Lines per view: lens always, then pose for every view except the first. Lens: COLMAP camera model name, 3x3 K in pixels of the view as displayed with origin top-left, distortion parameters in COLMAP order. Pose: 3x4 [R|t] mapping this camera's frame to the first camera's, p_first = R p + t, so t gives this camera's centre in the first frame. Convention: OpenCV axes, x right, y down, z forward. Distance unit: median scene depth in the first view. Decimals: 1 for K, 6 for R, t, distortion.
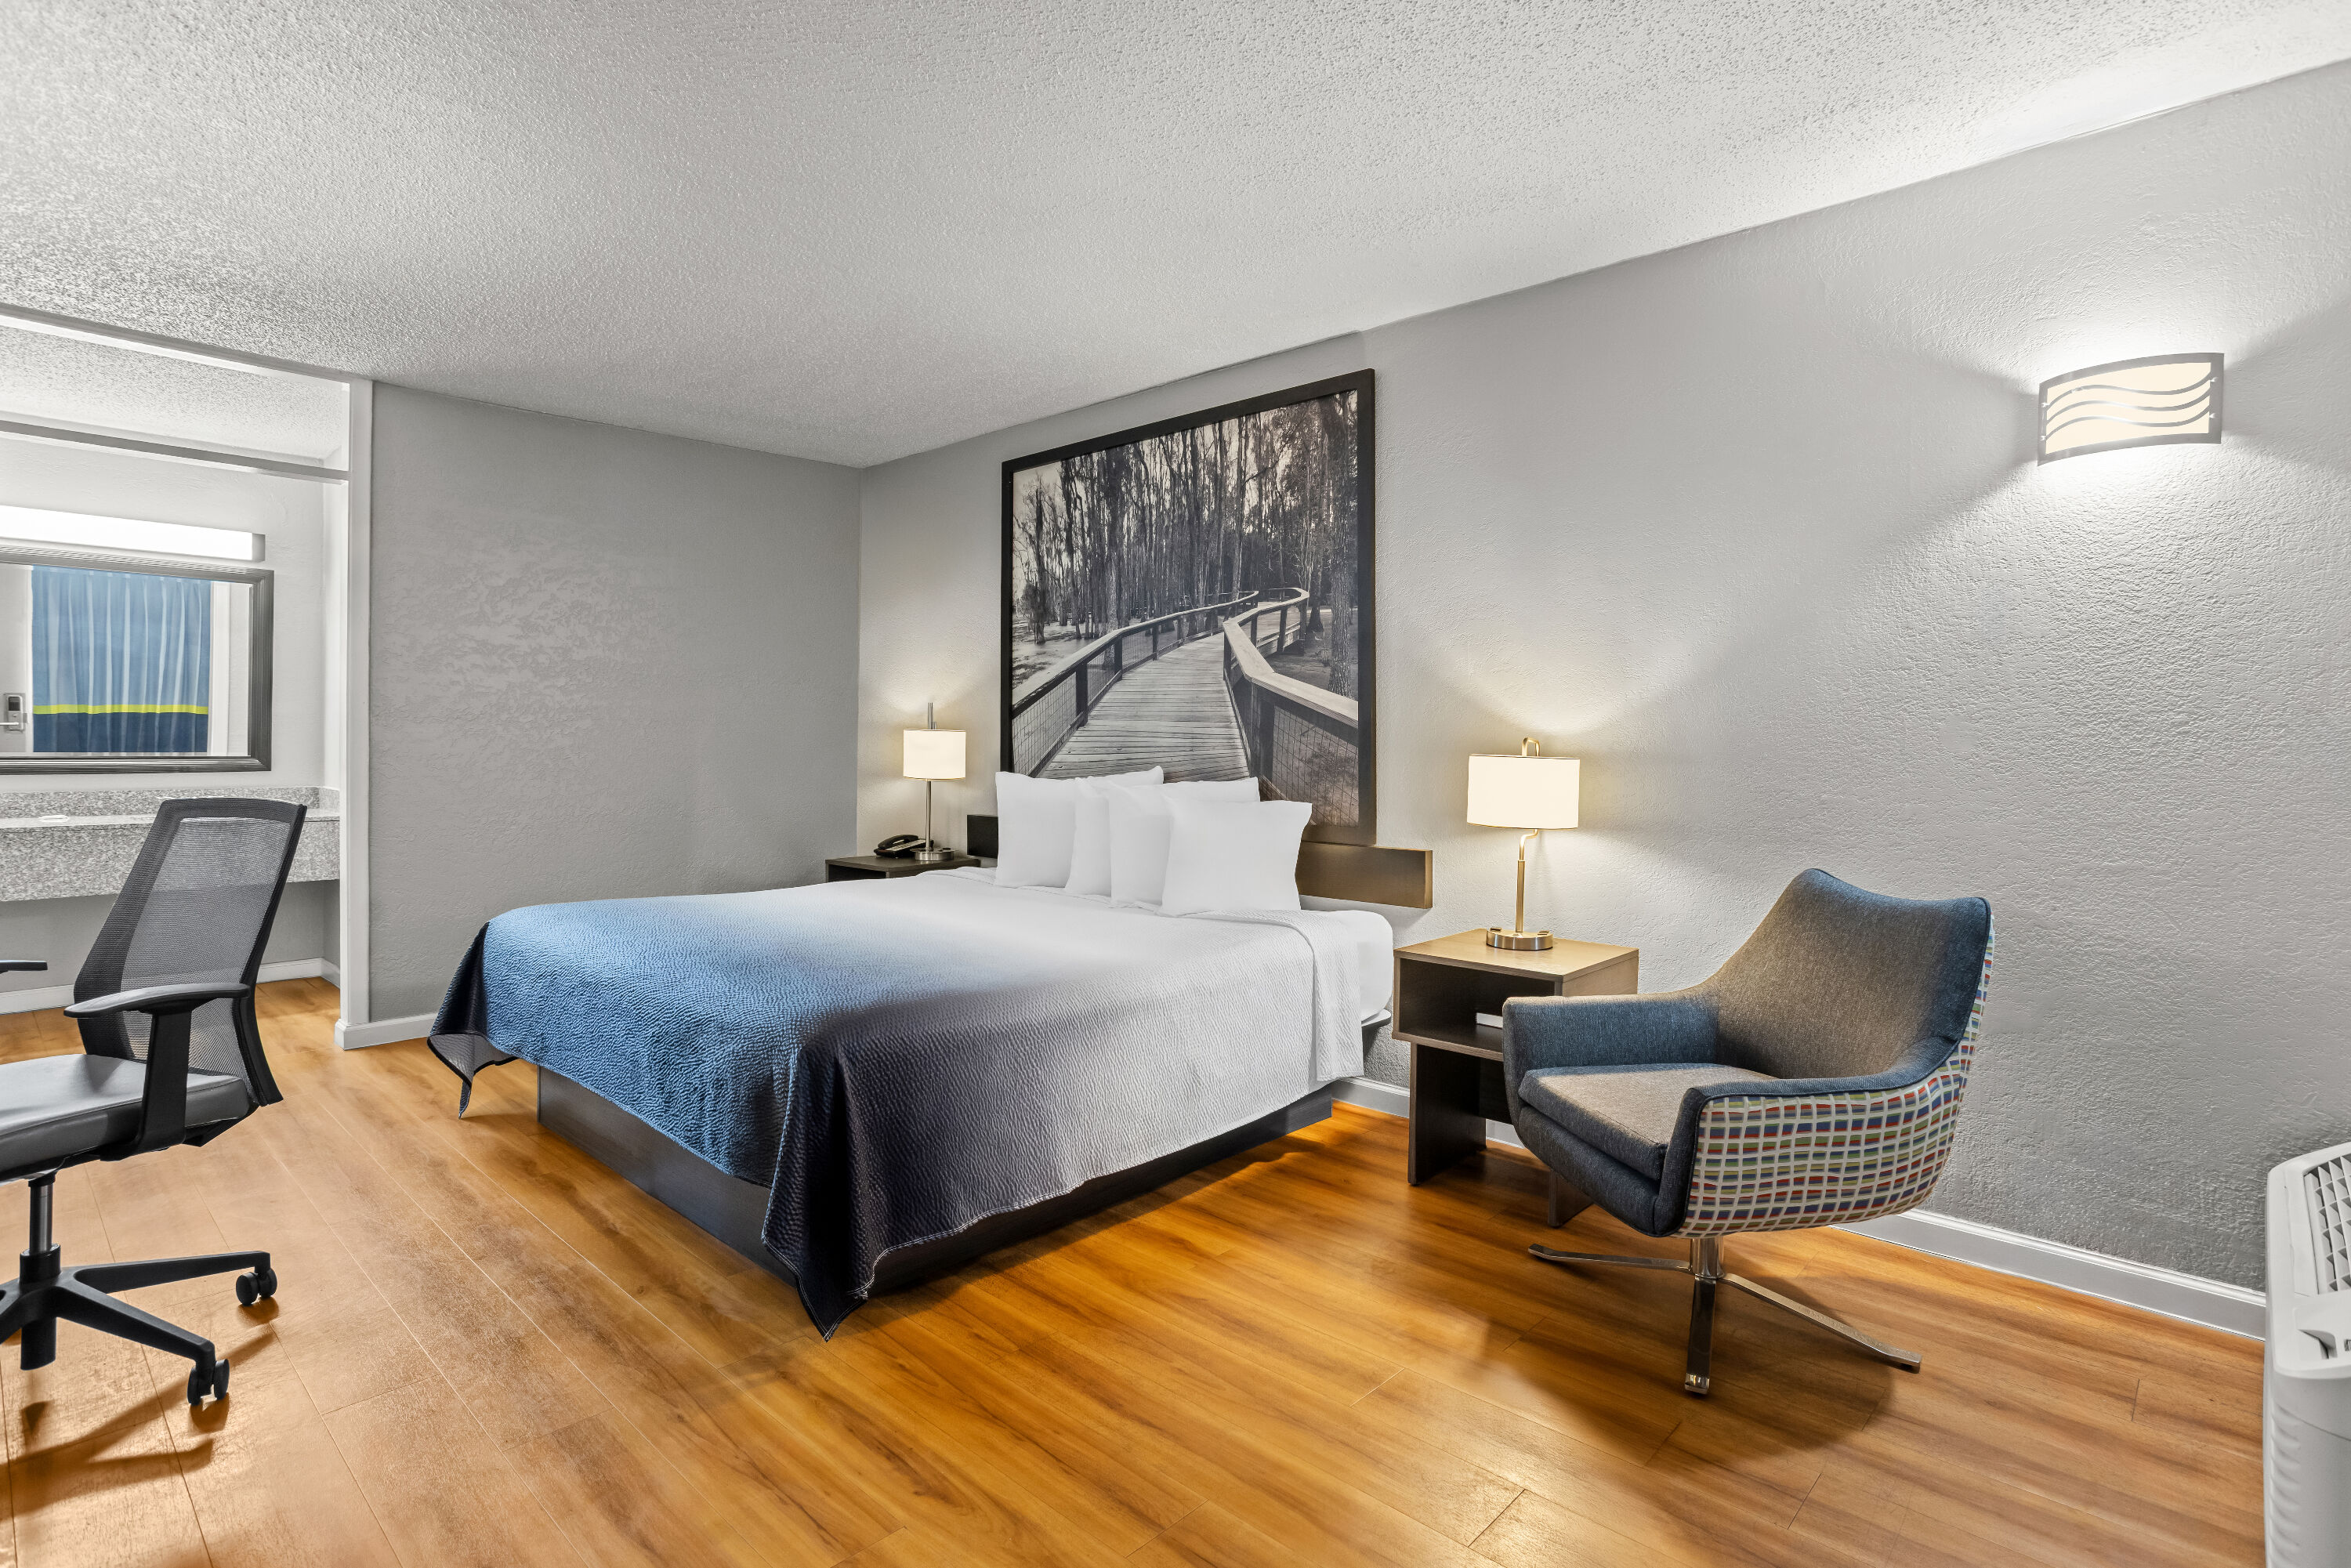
lens RADIAL K [[1149.5, 0, 1175.5], [0, 1149.5, 784.0], [0, 0, 1]] dist [-0.030620, 0.000297]
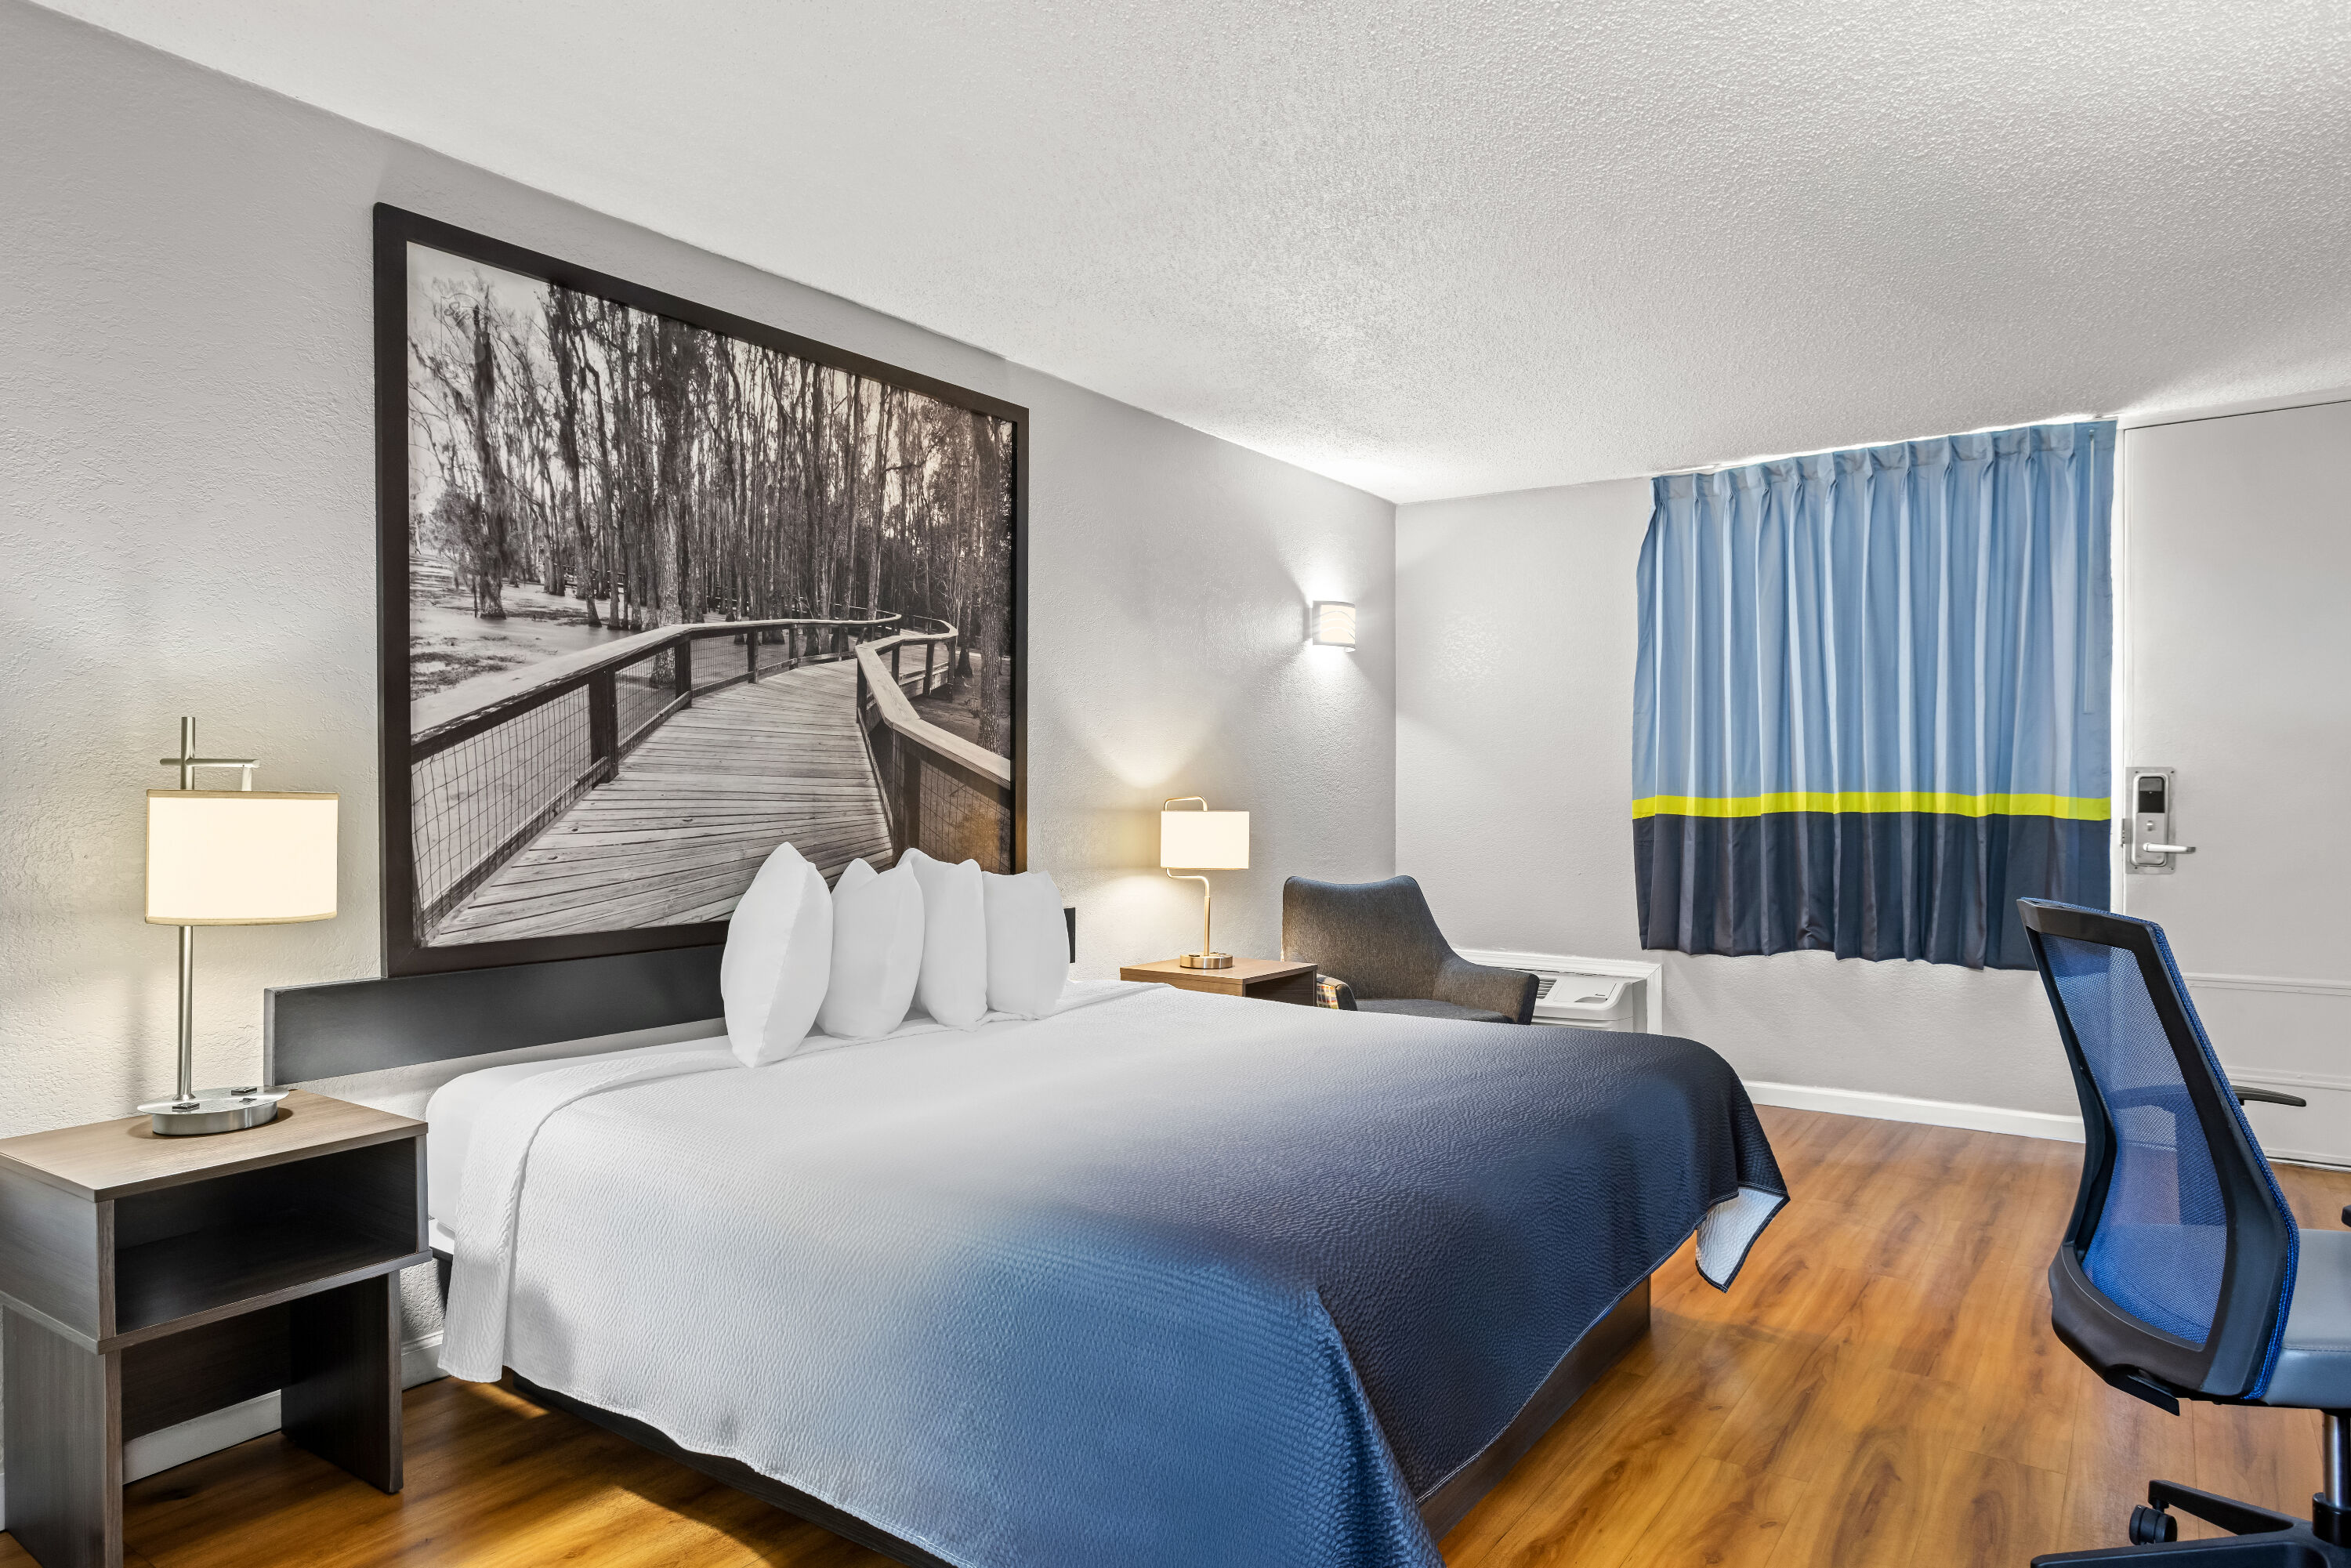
lens RADIAL K [[1506.7, 0, 1175.5], [0, 1506.7, 784.0], [0, 0, 1]] dist [0.004902, 0.001170]
pose [[-0.140038, -0.024554, 0.989842, -0.938009], [0.012692, 0.999566, 0.026591, -0.072153], [-0.990065, 0.016287, -0.139666, 0.908973]]
